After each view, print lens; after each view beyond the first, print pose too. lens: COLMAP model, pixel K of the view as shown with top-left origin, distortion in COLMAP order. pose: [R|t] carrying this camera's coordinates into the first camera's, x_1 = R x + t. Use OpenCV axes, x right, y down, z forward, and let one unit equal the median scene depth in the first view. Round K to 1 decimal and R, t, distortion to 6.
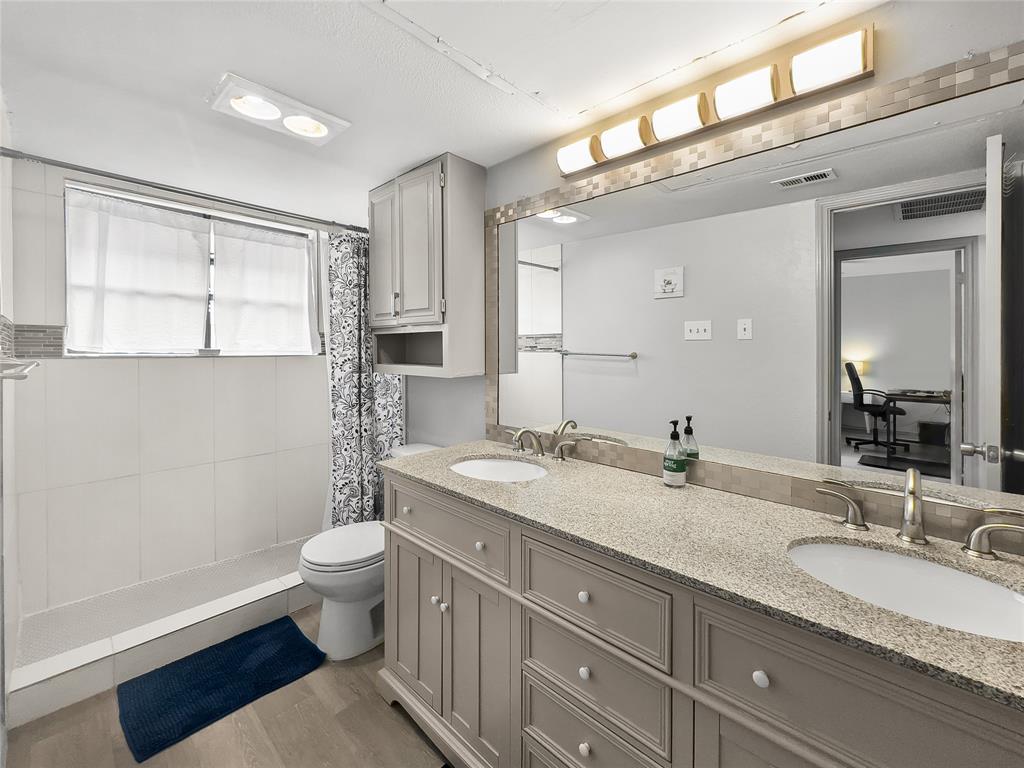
lens RADIAL K [[426.4, 0, 514.4], [0, 426.4, 362.4], [0, 0, 1]] dist [0.000081, 0.000065]
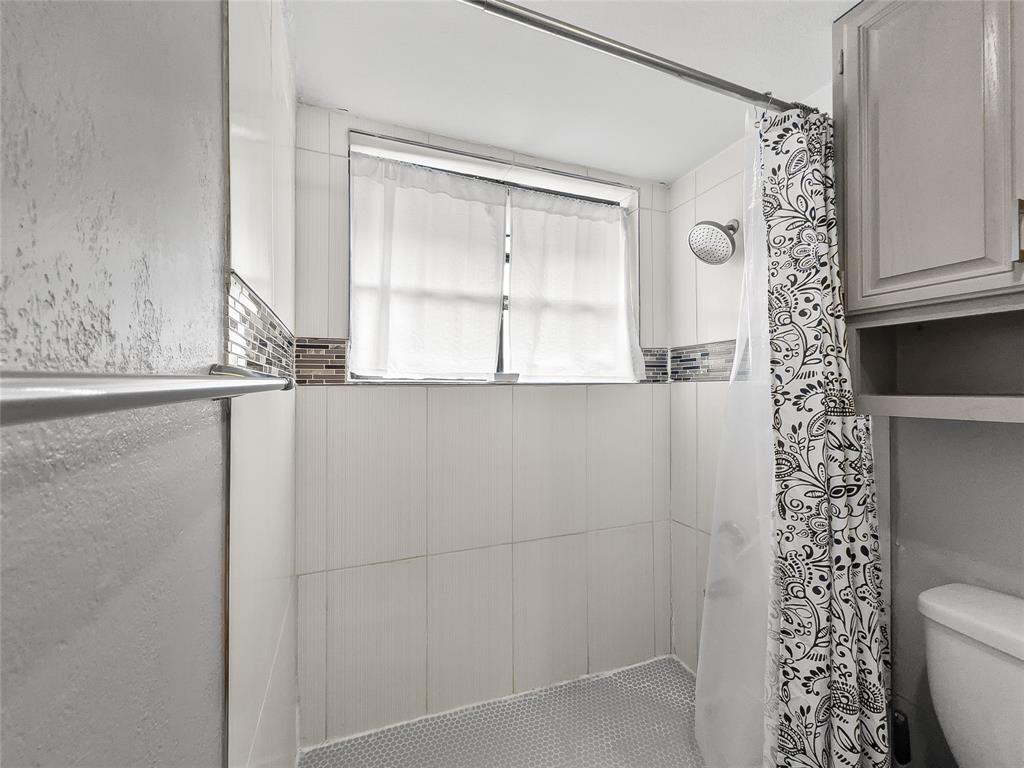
lens RADIAL K [[416.5, 0, 515.2], [0, 416.5, 398.0], [0, 0, 1]] dist [-0.001317, -0.000344]
pose [[0.903523, 0.005744, -0.428500, -0.482040], [-0.007384, 0.999970, -0.002164, 0.010604], [0.428475, 0.005119, 0.903539, 0.471394]]
